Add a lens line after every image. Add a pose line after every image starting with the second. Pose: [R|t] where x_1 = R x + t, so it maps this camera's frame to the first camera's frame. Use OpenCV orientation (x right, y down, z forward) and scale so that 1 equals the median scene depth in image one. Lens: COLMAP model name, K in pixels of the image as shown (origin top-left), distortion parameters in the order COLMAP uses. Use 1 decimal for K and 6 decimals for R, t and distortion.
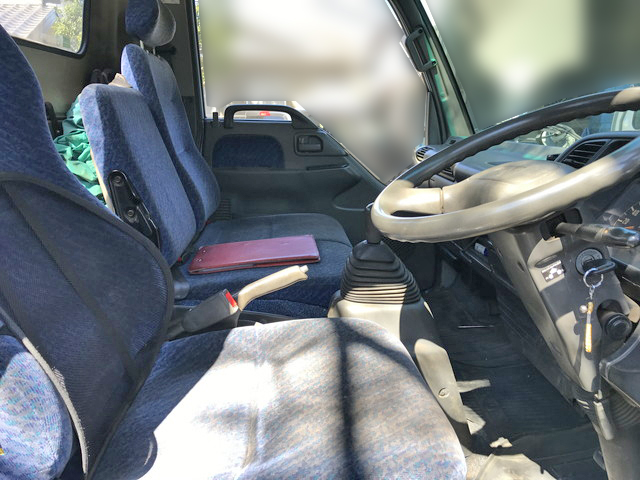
lens RADIAL K [[525.3, 0, 317.6], [0, 525.3, 235.8], [0, 0, 1]] dist [0.032022, -0.041447]
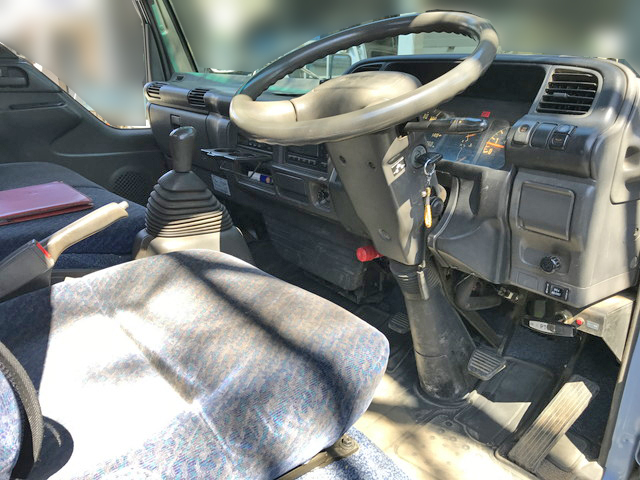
lens RADIAL K [[525.3, 0, 317.5], [0, 525.3, 240.9], [0, 0, 1]] dist [0.032022, -0.041447]
pose [[0.804652, -0.153072, 0.573676, -0.320742], [0.100681, 0.987381, 0.122241, 0.054516], [-0.585148, -0.040604, 0.809909, 0.107750]]
